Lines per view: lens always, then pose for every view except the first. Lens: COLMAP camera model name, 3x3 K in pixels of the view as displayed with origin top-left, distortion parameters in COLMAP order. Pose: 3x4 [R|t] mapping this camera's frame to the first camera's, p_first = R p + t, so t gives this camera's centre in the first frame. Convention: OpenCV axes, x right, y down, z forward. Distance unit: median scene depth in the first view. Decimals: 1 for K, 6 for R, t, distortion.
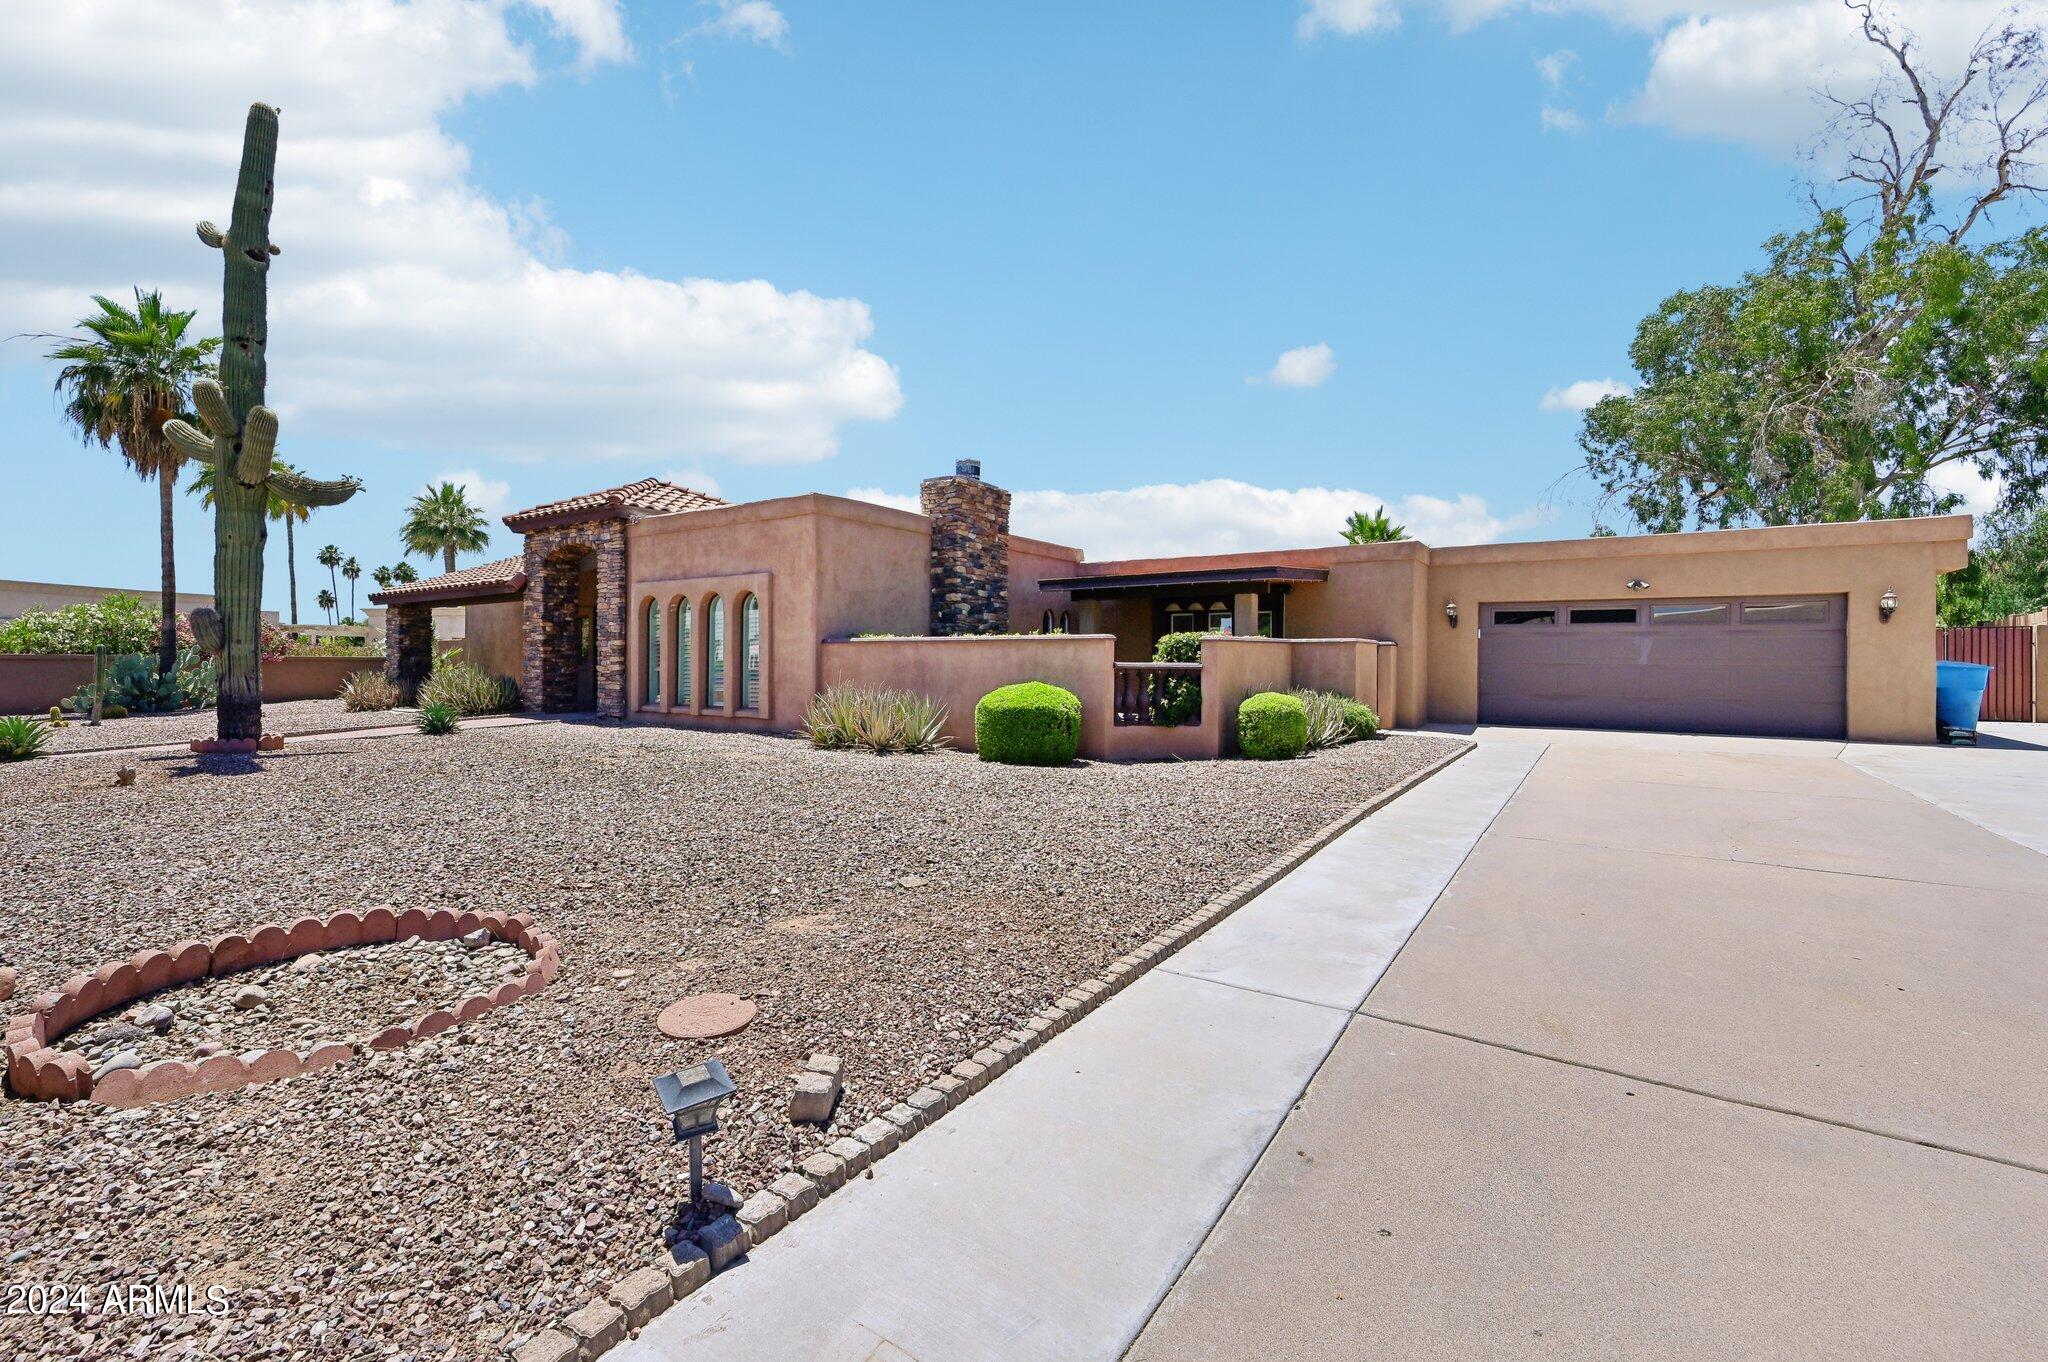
lens RADIAL K [[856.3, 0, 1027.6], [0, 856.3, 665.9], [0, 0, 1]] dist [-0.002498, -0.000563]
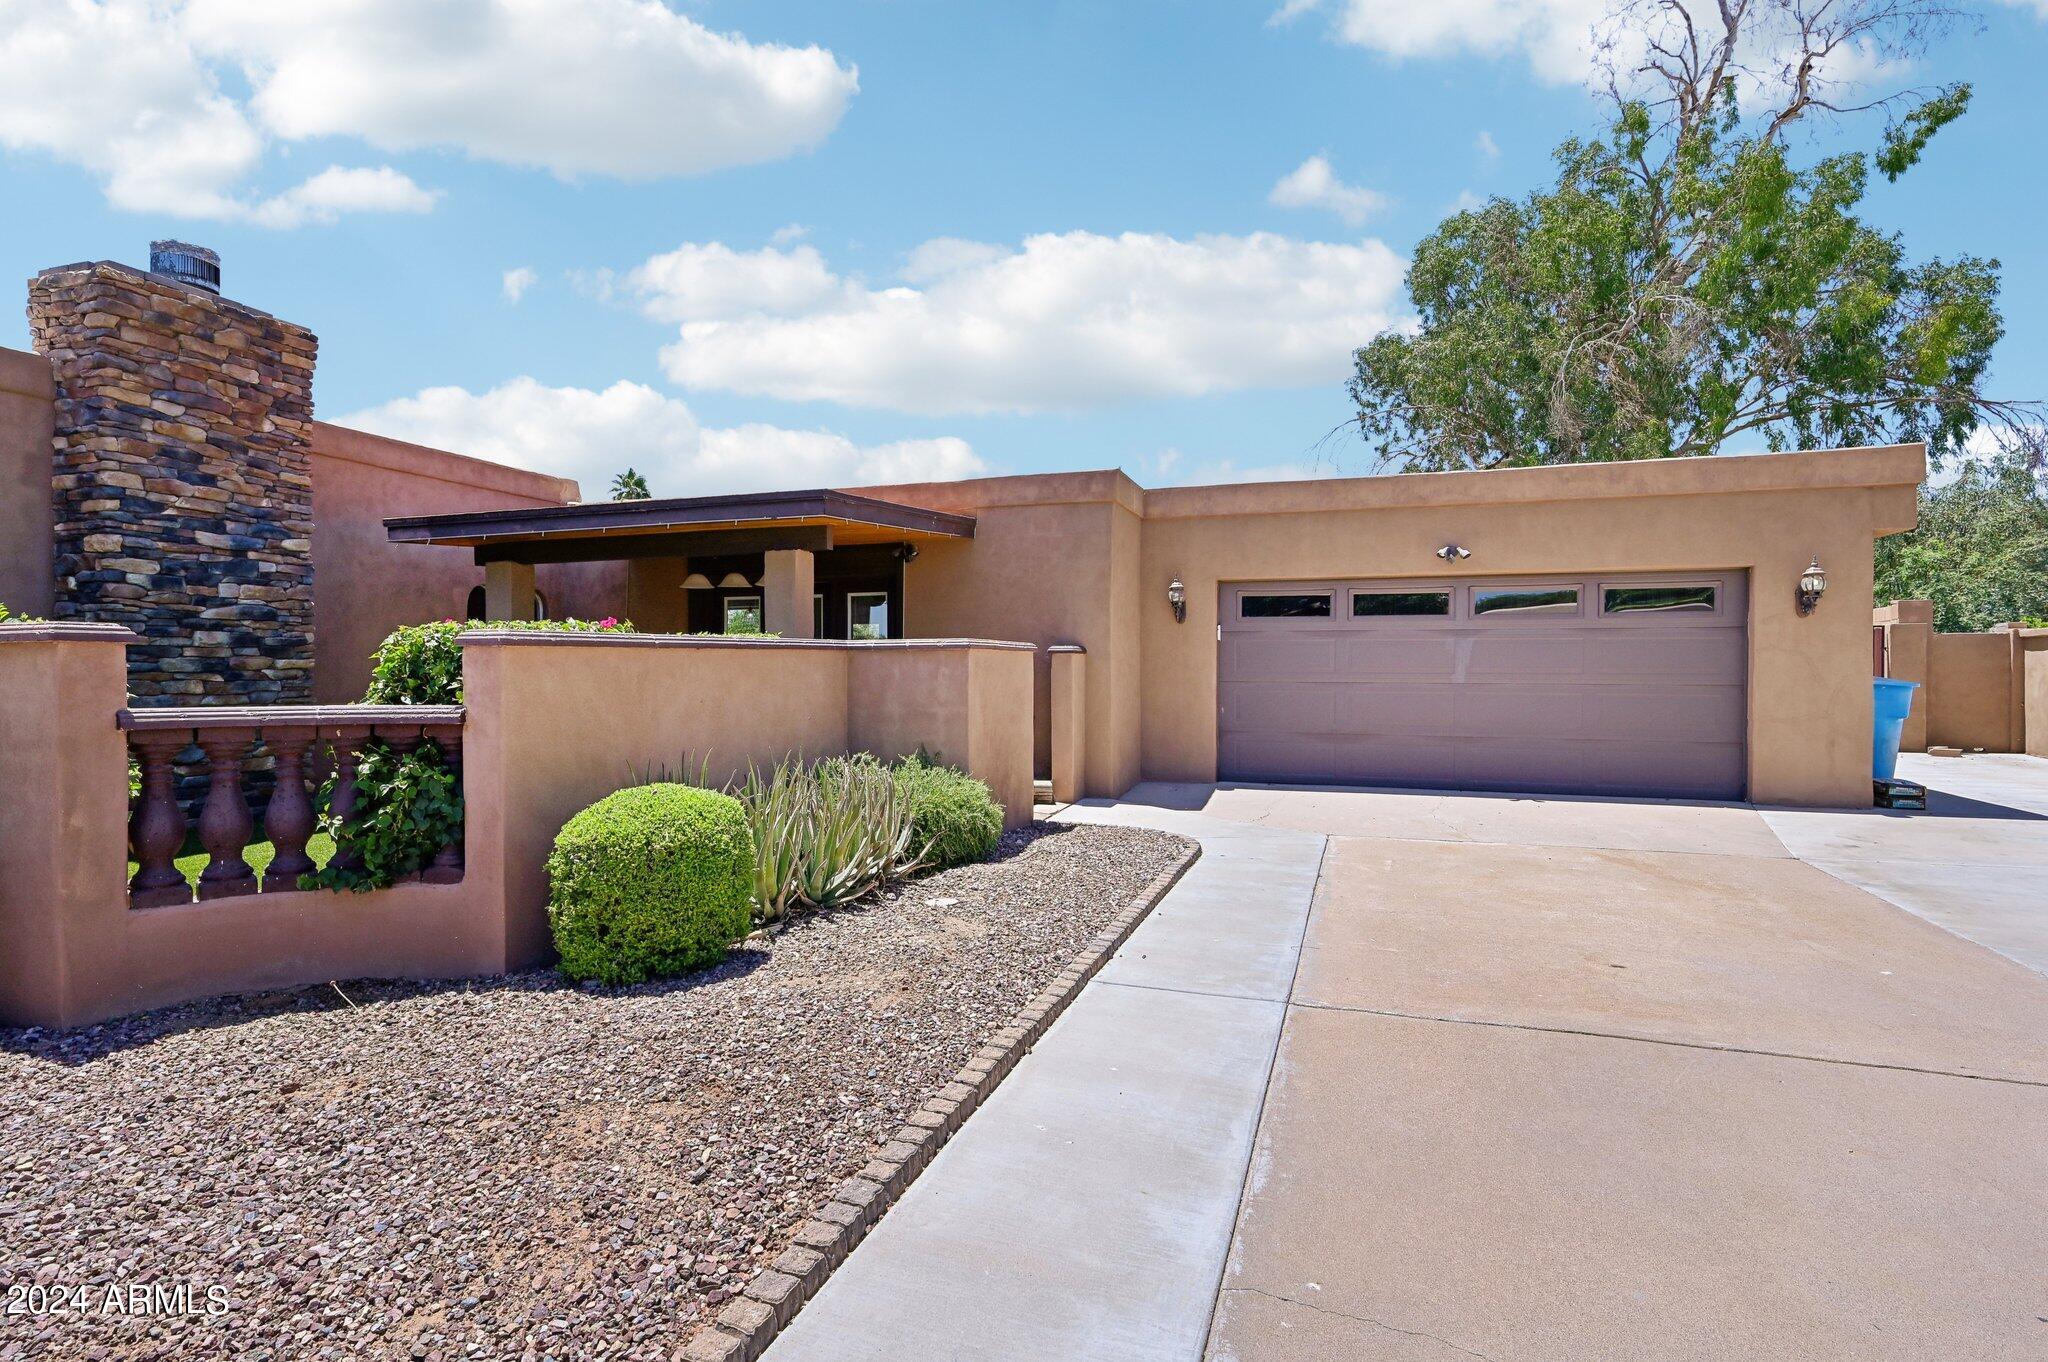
lens RADIAL K [[953.0, 0, 1024.0], [0, 953.0, 681.0], [0, 0, 1]] dist [-0.000359, -0.000353]
pose [[0.968013, -0.009431, 0.250723, 0.230343], [0.007063, 0.999922, 0.010344, -0.011452], [-0.250801, -0.008242, 0.968004, 0.390875]]
